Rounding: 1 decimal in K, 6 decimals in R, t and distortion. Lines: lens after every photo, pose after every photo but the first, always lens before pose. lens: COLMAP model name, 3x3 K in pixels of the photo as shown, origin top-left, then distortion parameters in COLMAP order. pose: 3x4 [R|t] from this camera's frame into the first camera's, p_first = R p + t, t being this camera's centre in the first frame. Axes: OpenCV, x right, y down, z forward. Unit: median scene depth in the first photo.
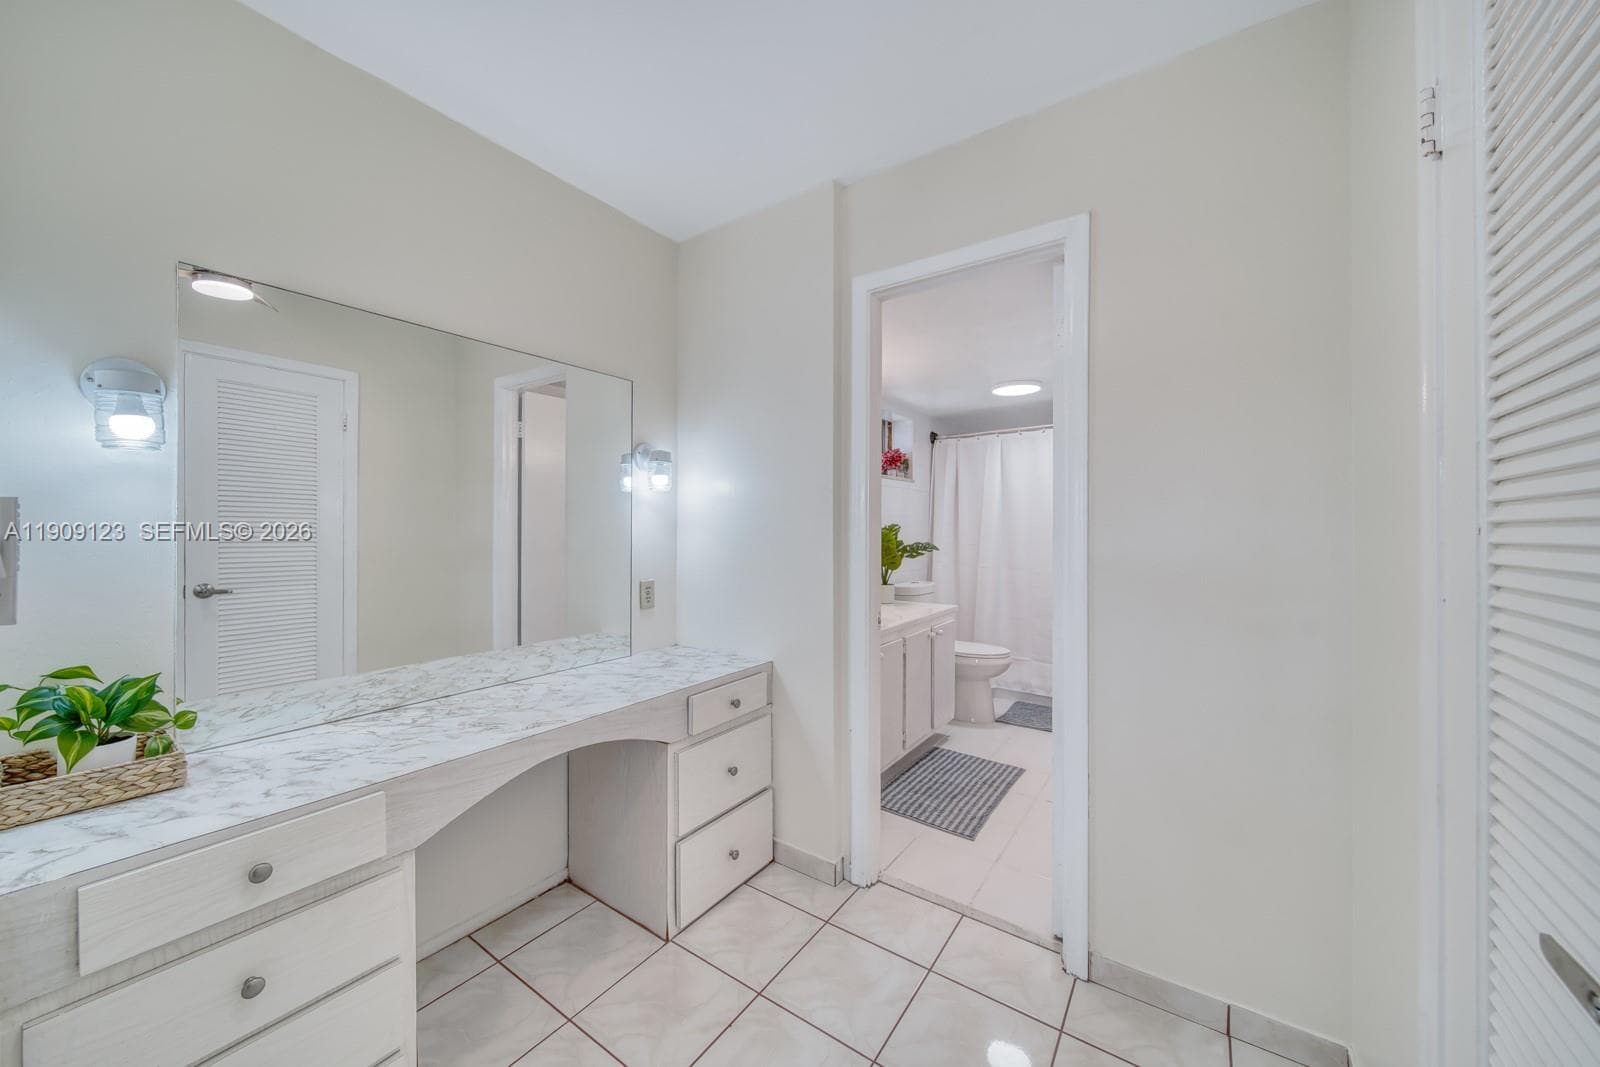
lens RADIAL K [[575.4, 0, 800.0], [0, 575.4, 531.0], [0, 0, 1]] dist [-0.001039, 0.000050]
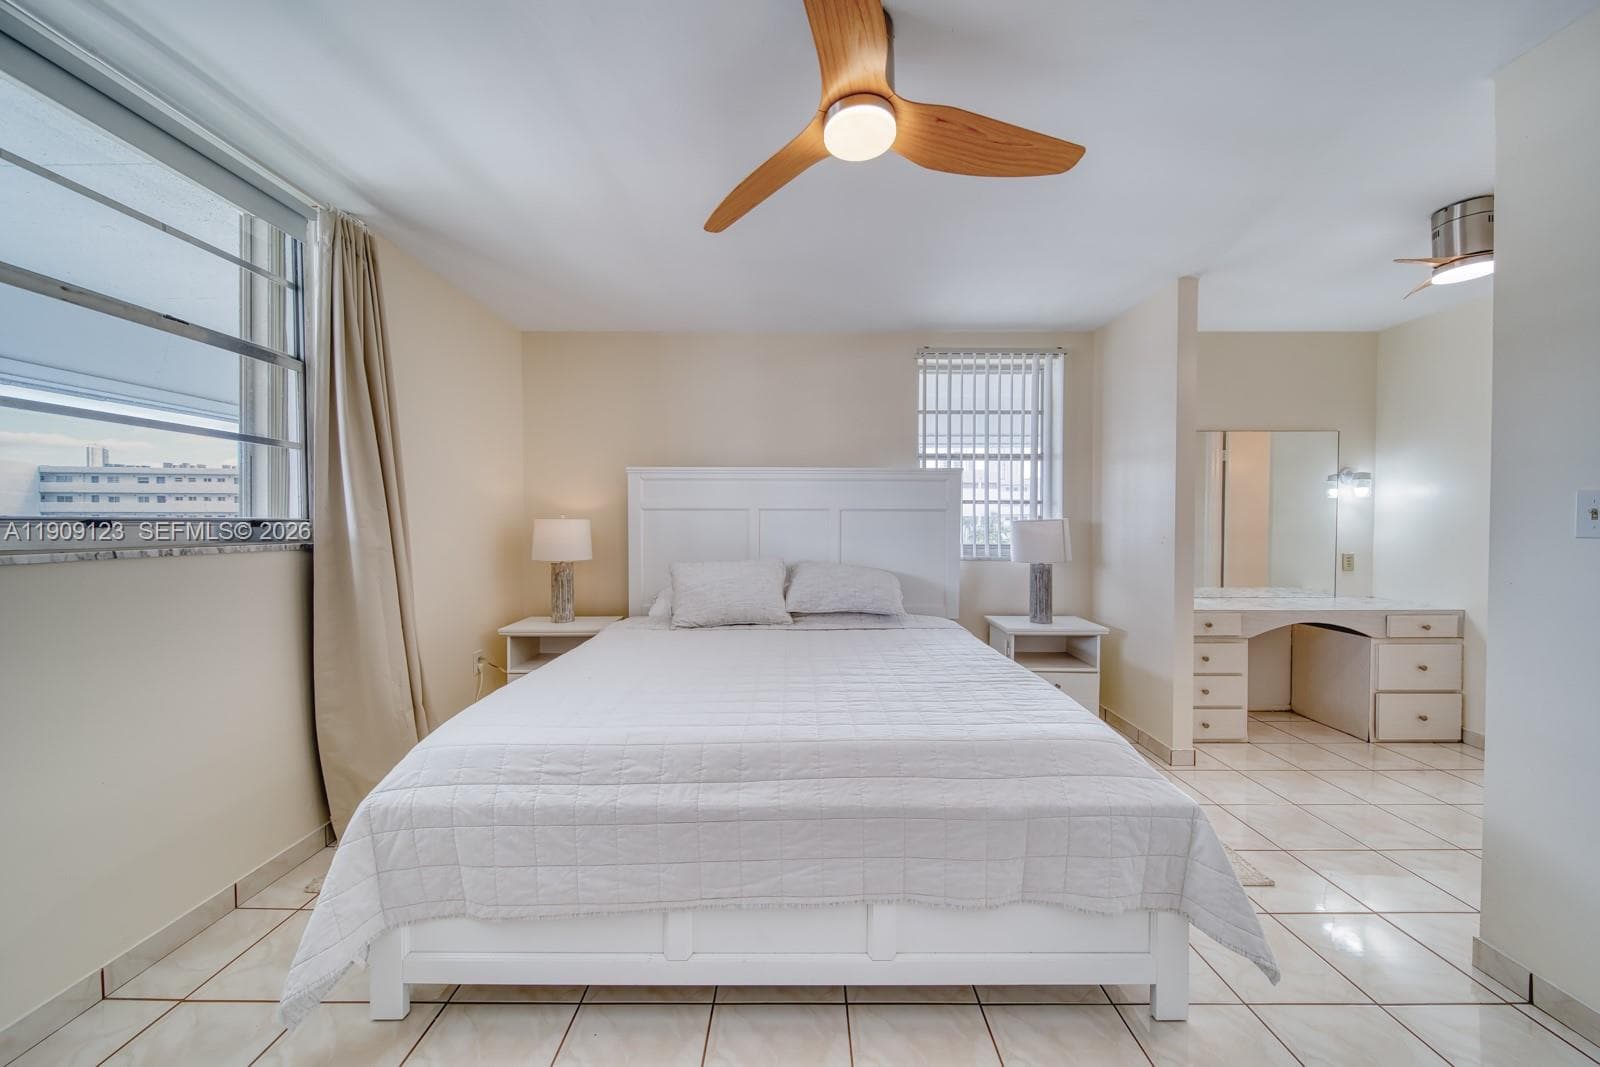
lens RADIAL K [[575.4, 0, 800.9], [0, 575.4, 534.3], [0, 0, 1]] dist [-0.001039, 0.000050]
pose [[0.574693, 0.014547, -0.818240, 0.180223], [-0.004217, 0.999881, 0.014815, 0.016809], [0.818359, -0.005064, 0.574686, -1.258108]]
